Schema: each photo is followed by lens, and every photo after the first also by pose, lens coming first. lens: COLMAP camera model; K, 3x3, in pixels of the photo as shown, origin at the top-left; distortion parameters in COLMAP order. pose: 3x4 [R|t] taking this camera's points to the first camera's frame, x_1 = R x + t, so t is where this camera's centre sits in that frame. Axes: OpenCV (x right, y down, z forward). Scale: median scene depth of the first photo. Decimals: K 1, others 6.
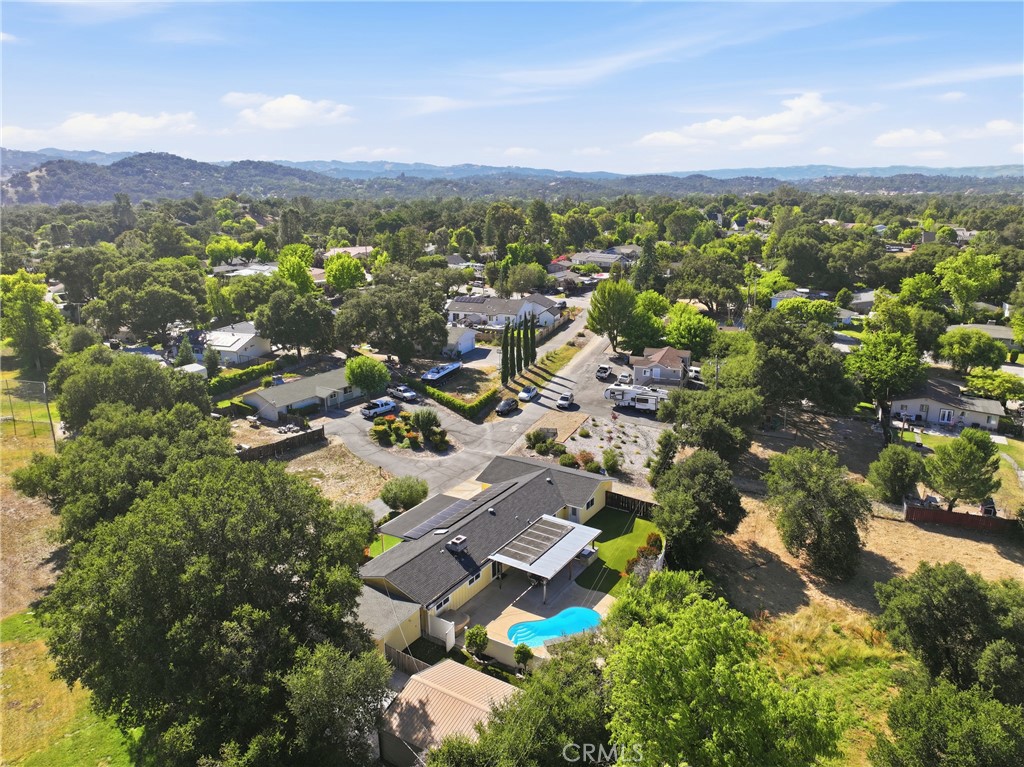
lens RADIAL K [[719.3, 0, 517.2], [0, 719.3, 379.3], [0, 0, 1]] dist [-0.005699, 0.025128]
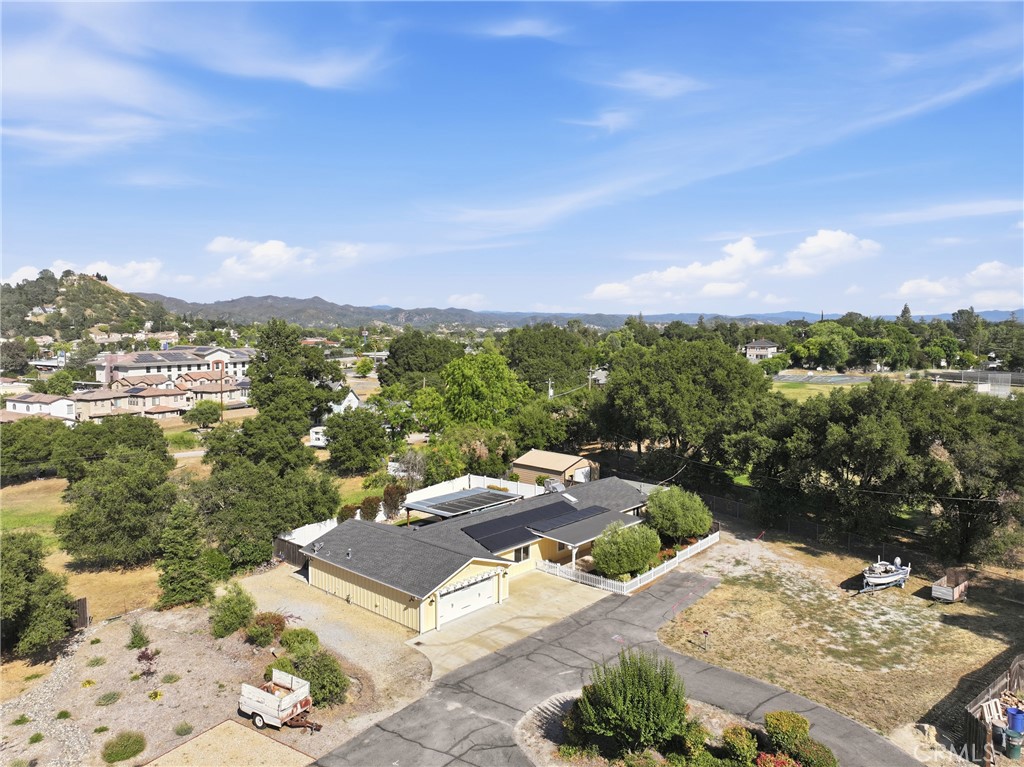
lens RADIAL K [[719.3, 0, 517.2], [0, 719.3, 379.3], [0, 0, 1]] dist [-0.005699, 0.025128]
pose [[-0.987551, -0.009438, 0.157018, -0.126120], [0.044245, 0.941231, 0.334853, -0.176289], [-0.150951, 0.337631, -0.929096, 1.253682]]
